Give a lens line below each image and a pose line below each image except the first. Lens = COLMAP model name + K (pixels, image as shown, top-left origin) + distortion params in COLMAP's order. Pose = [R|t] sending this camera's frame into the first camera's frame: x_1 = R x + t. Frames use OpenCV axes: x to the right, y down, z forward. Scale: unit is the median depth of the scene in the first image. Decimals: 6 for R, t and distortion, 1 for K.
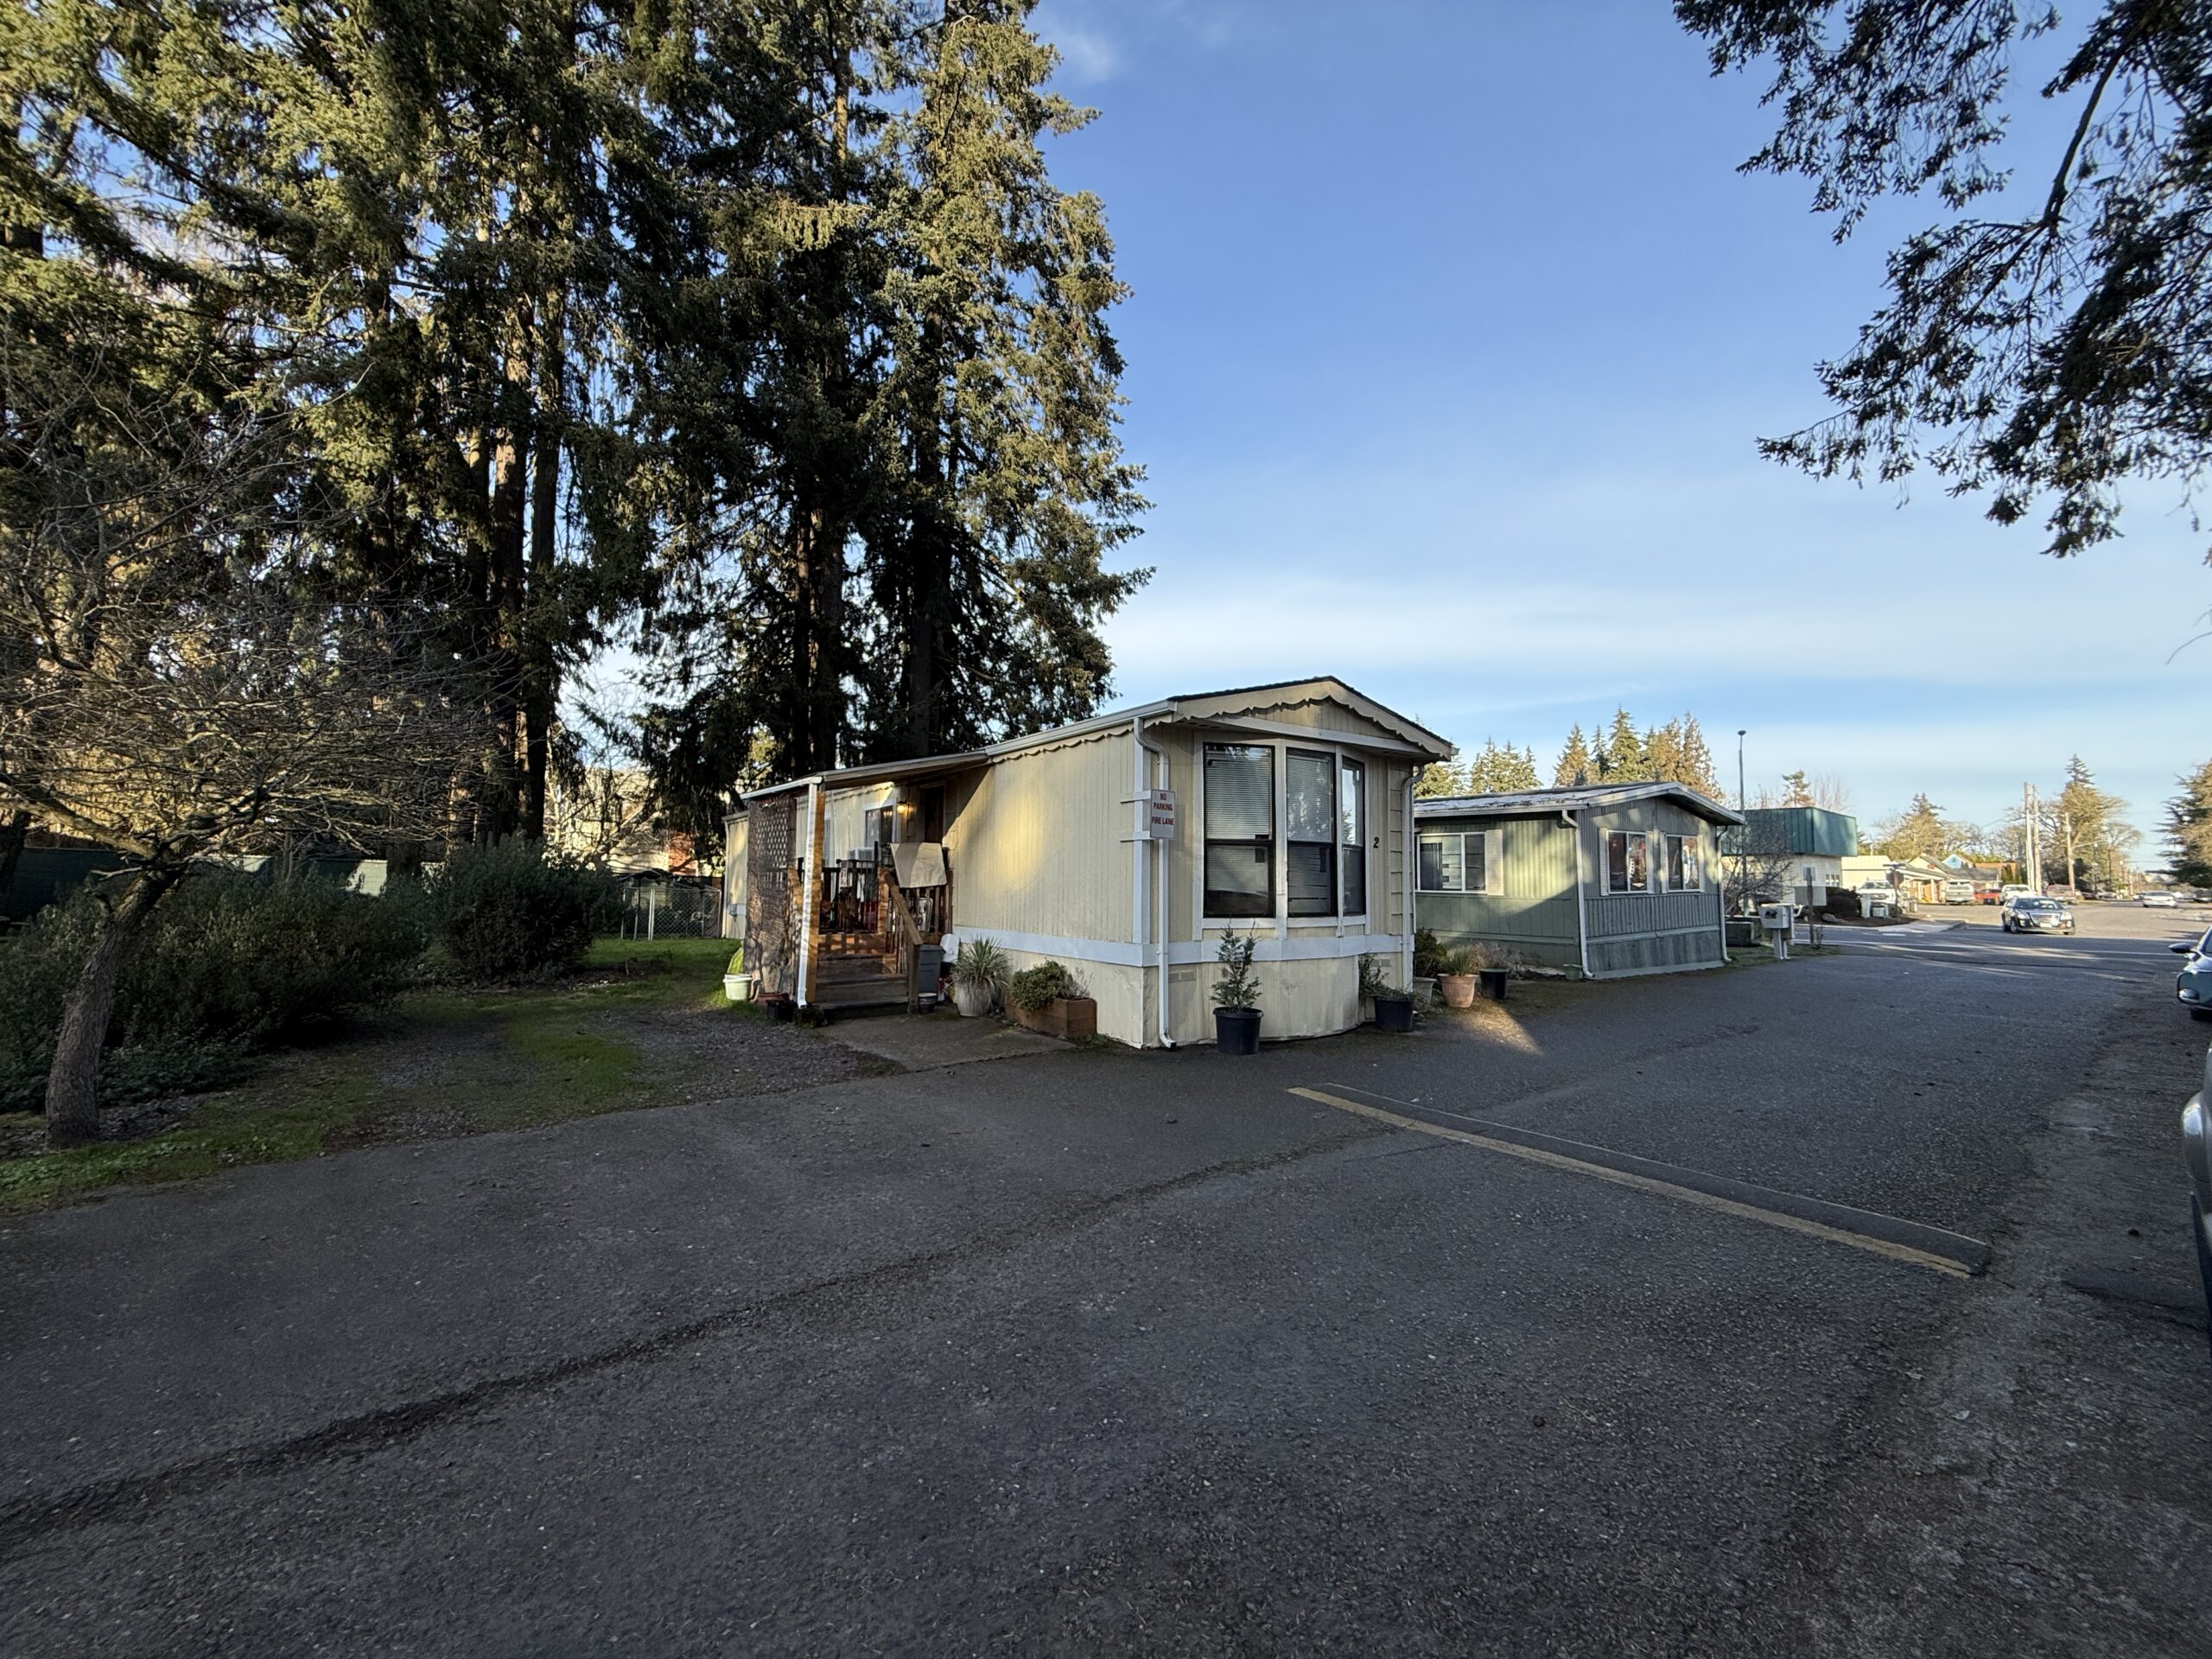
lens RADIAL K [[879.7, 0, 1100.8], [0, 879.7, 828.1], [0, 0, 1]] dist [-0.002135, -0.000533]
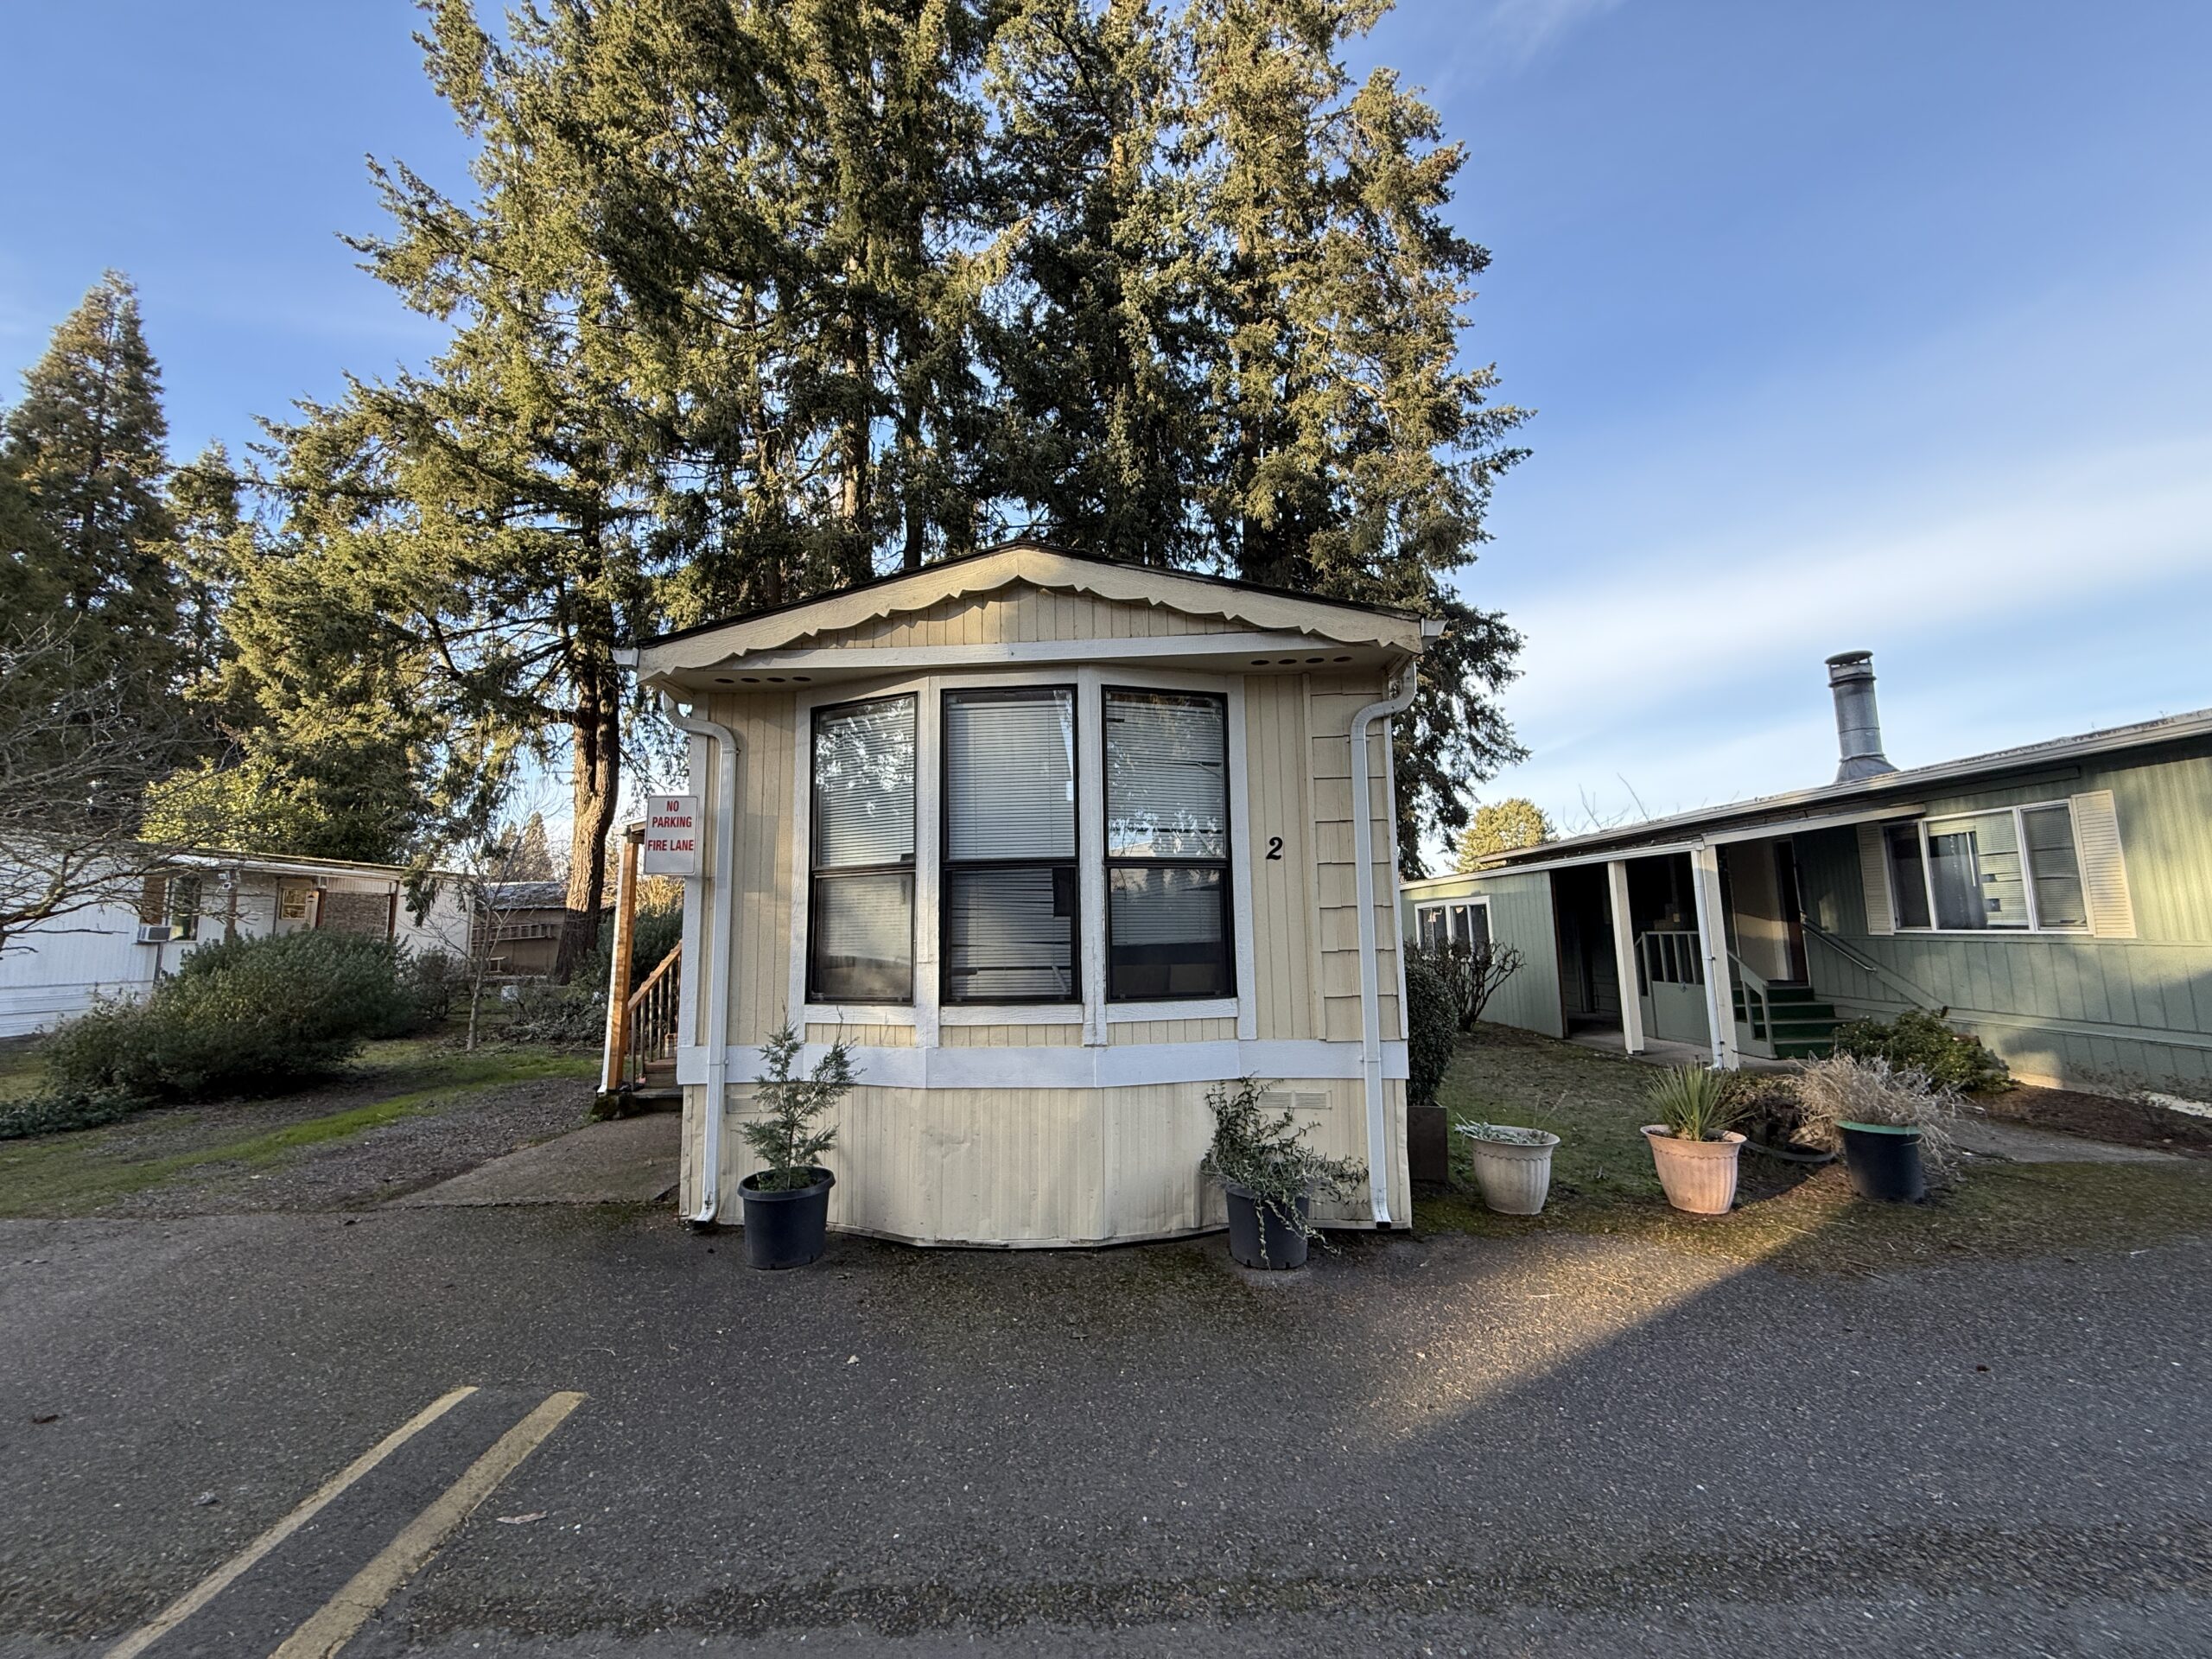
lens RADIAL K [[879.7, 0, 1100.8], [0, 879.7, 828.1], [0, 0, 1]] dist [-0.002135, -0.000533]
pose [[0.783907, -0.097098, -0.613238, 0.408113], [0.064235, 0.995079, -0.075445, 0.027303], [0.617546, 0.019750, 0.786287, 0.422159]]
